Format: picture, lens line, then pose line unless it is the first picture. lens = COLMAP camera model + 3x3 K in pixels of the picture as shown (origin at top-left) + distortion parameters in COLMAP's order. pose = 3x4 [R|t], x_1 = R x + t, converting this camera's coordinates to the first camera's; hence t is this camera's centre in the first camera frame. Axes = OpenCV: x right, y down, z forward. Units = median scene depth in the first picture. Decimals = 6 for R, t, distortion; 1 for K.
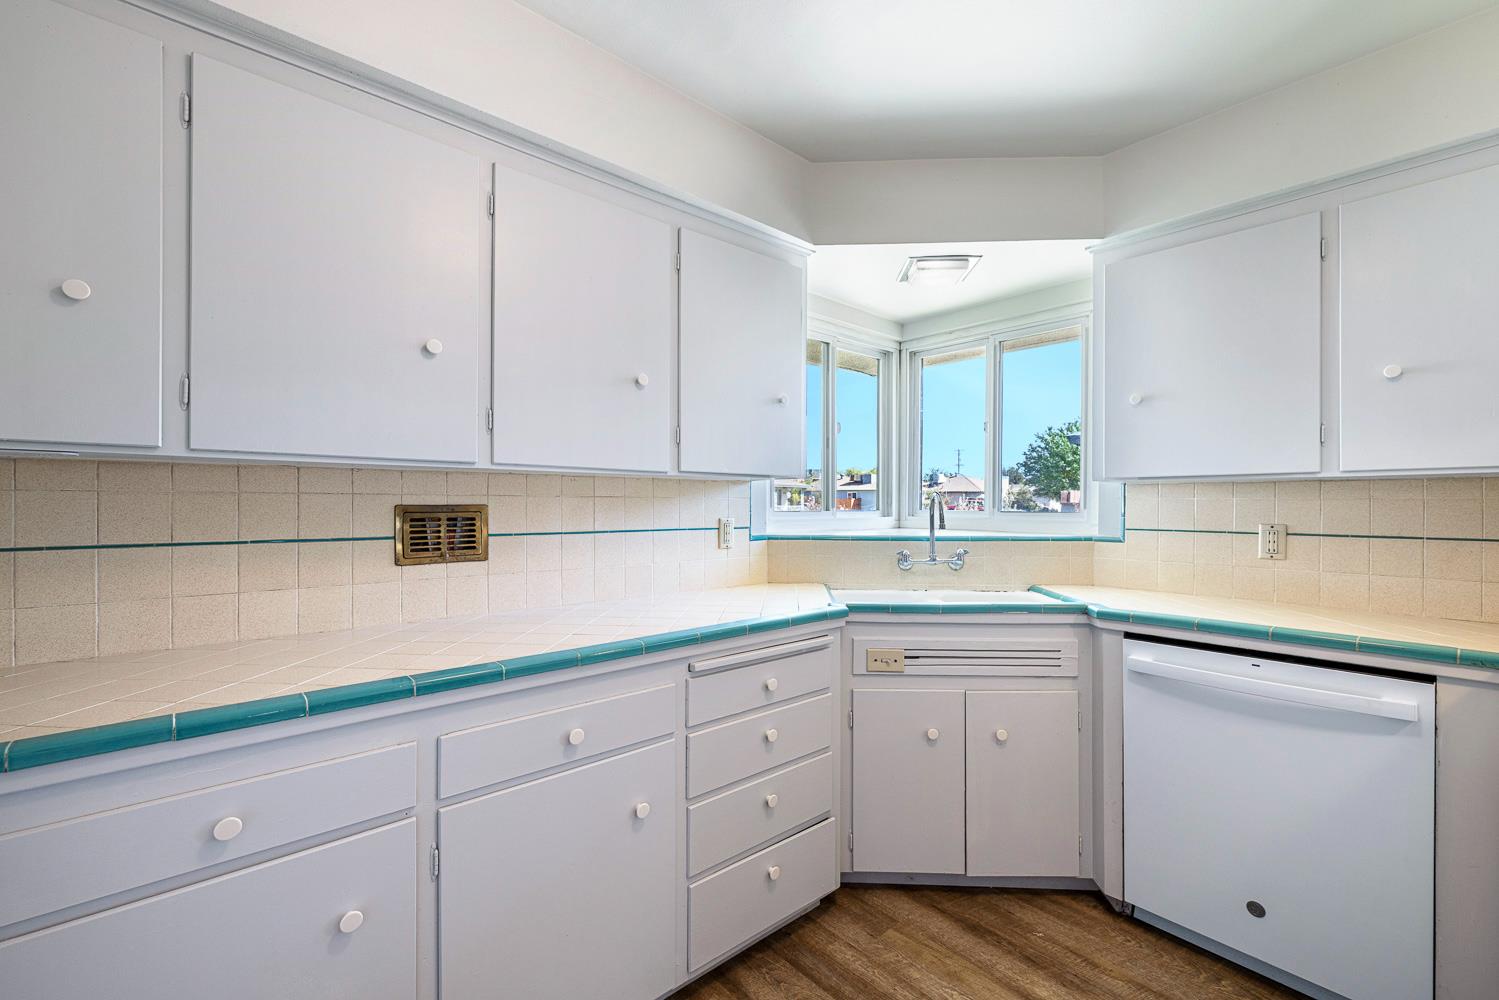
lens RADIAL K [[629.6, 0, 749.5], [0, 629.6, 500.0], [0, 0, 1]] dist [0.001428, 0.000139]
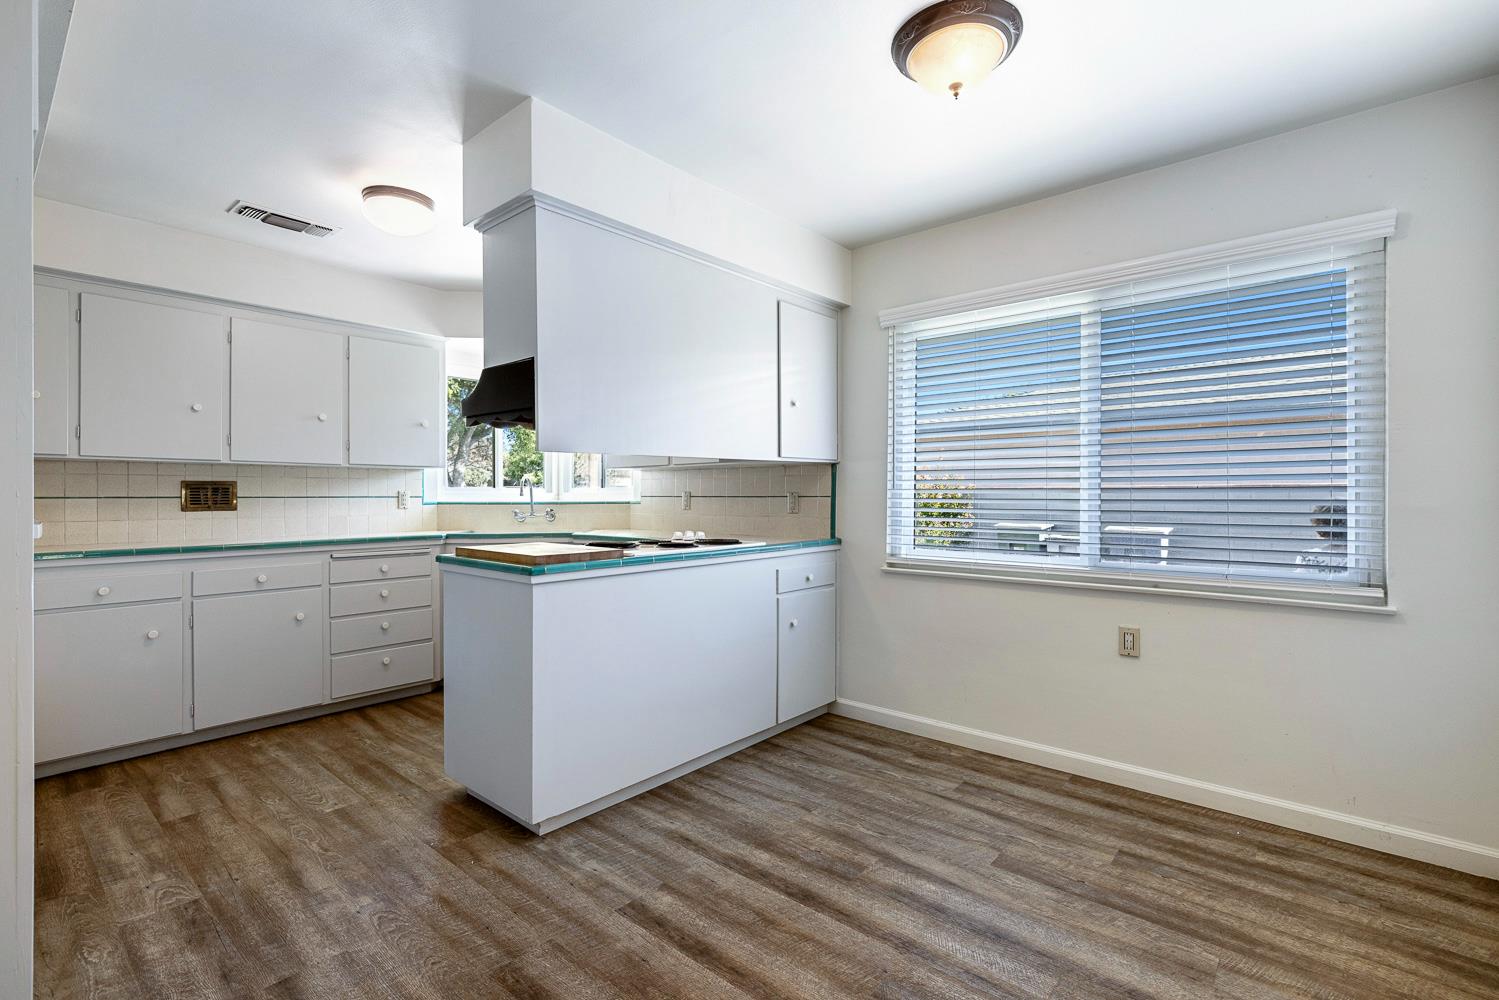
lens RADIAL K [[680.3, 0, 750.0], [0, 680.3, 490.3], [0, 0, 1]] dist [-0.000143, 0.000252]
pose [[0.990935, -0.003531, 0.134293, 0.897230], [0.003875, 0.999990, -0.002301, 0.047761], [-0.134284, 0.002800, 0.990939, -1.324658]]
